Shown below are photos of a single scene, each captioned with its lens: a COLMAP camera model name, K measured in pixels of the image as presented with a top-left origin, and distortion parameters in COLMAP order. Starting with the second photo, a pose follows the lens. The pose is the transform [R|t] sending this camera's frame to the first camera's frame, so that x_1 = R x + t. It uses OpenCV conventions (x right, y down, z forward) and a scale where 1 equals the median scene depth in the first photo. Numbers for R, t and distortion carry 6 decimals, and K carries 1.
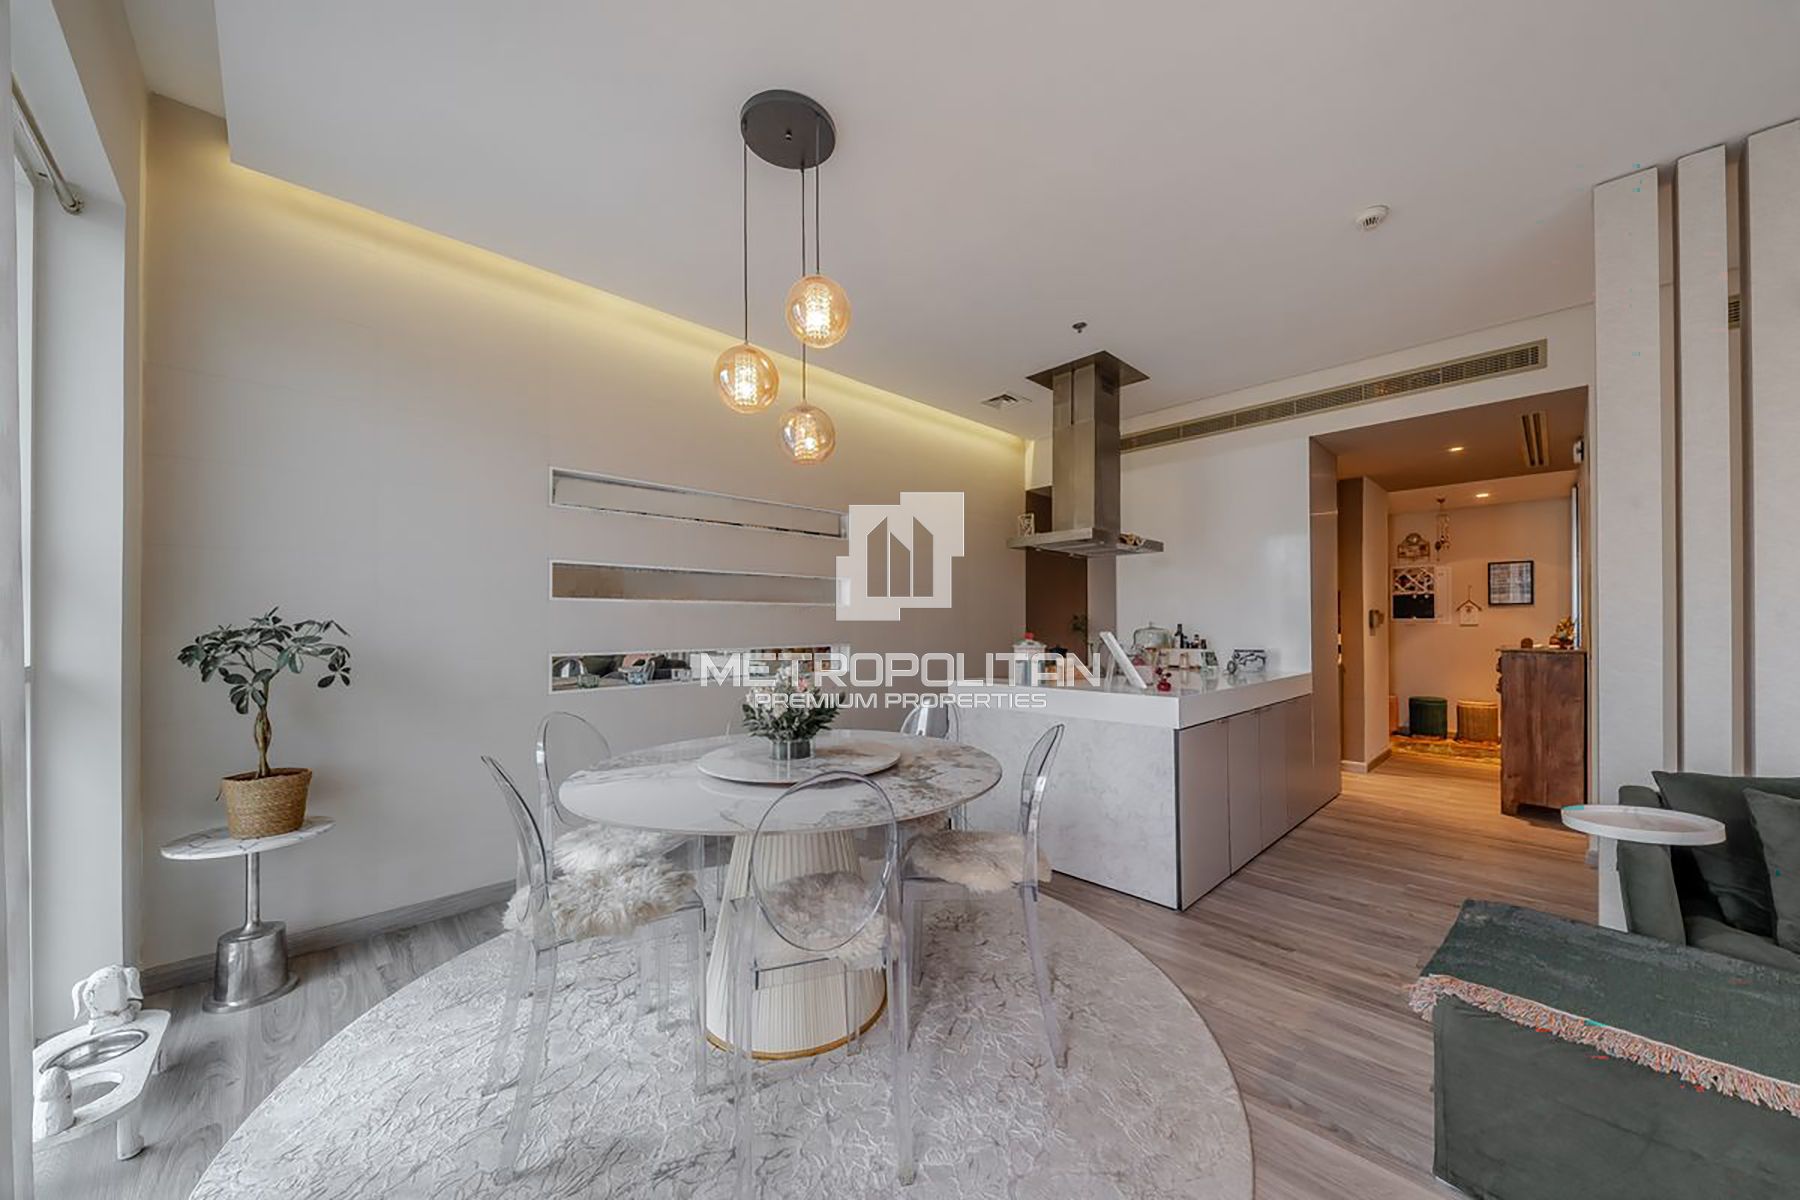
lens RADIAL K [[631.6, 0, 898.7], [0, 631.6, 626.7], [0, 0, 1]] dist [0.000033, -0.005701]
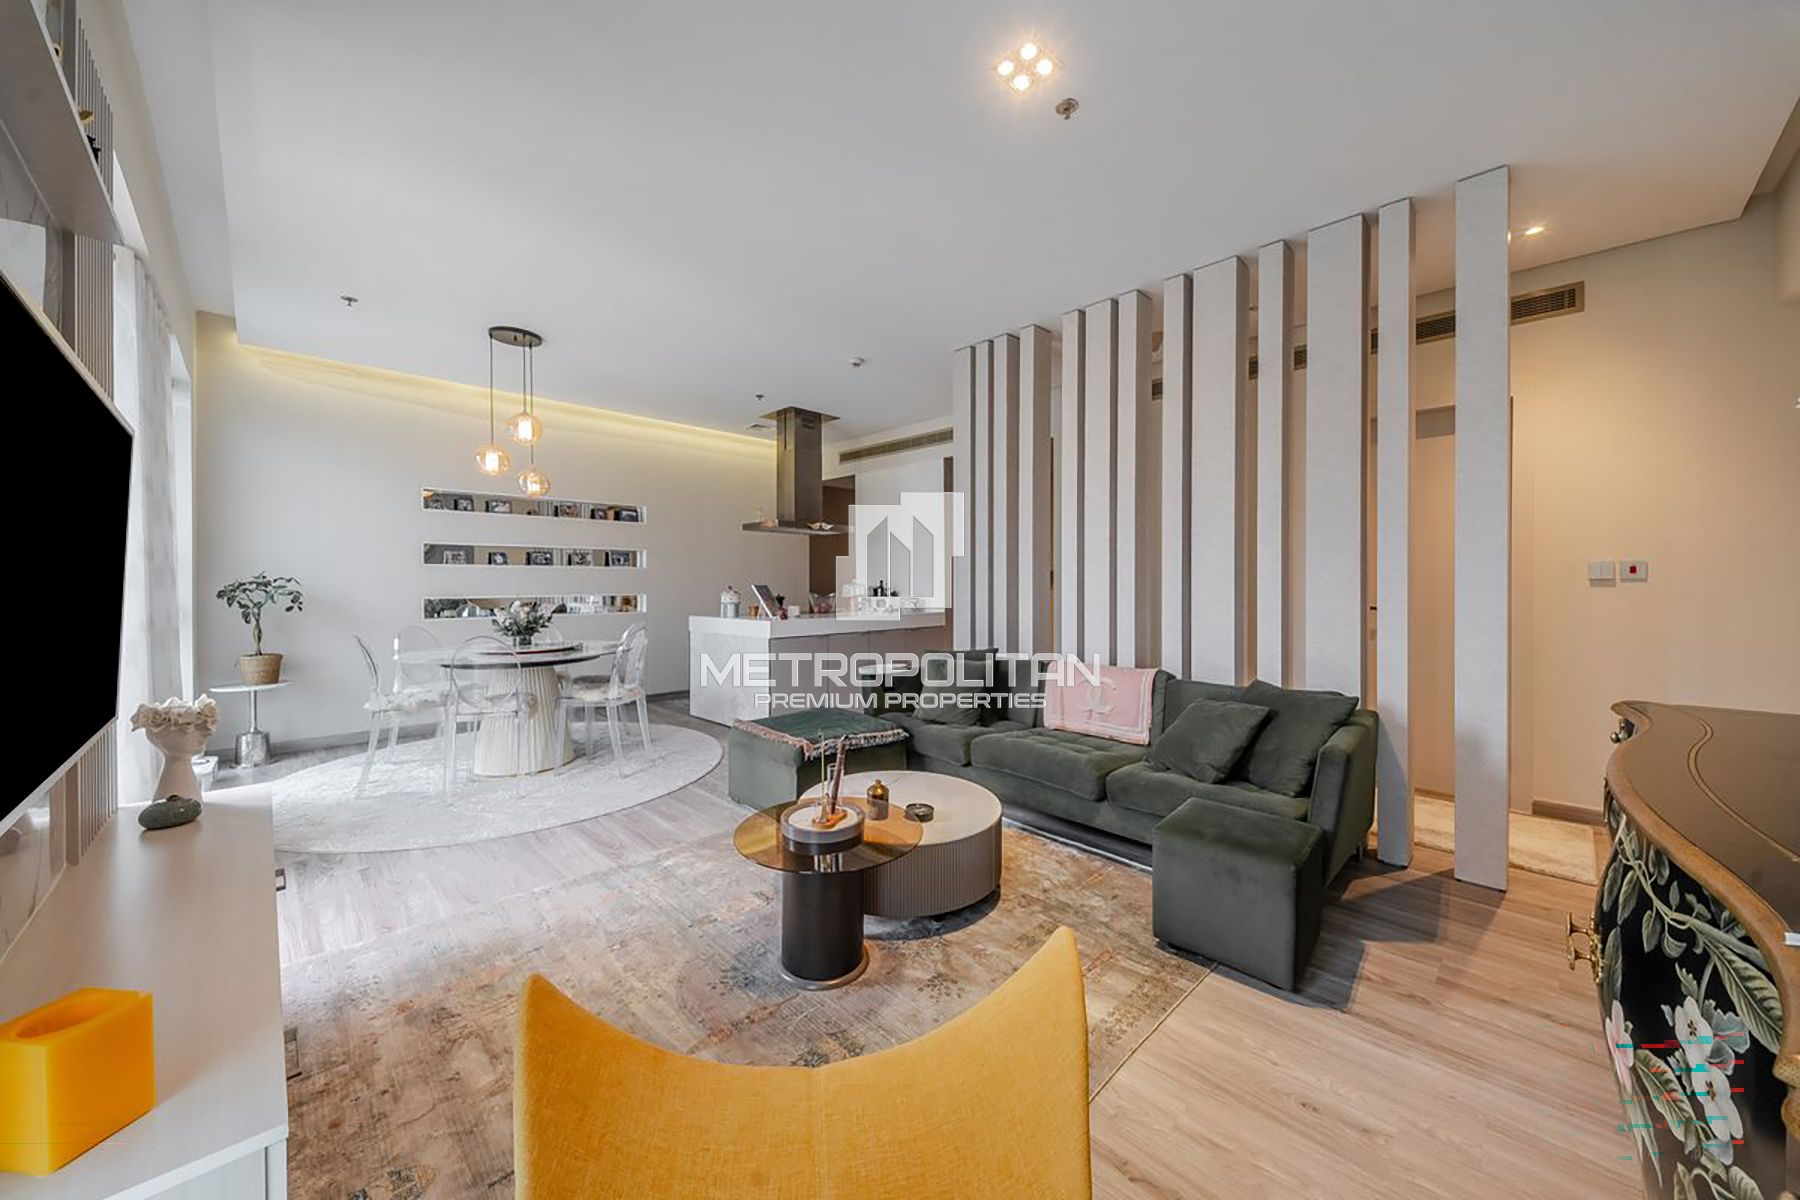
lens RADIAL K [[636.9, 0, 905.2], [0, 636.9, 582.7], [0, 0, 1]] dist [0.000940, -0.009516]
pose [[0.999795, 0.001710, 0.020151, 0.991800], [-0.001885, 0.999961, 0.008680, -0.014523], [-0.020135, -0.008716, 0.999759, -1.031709]]
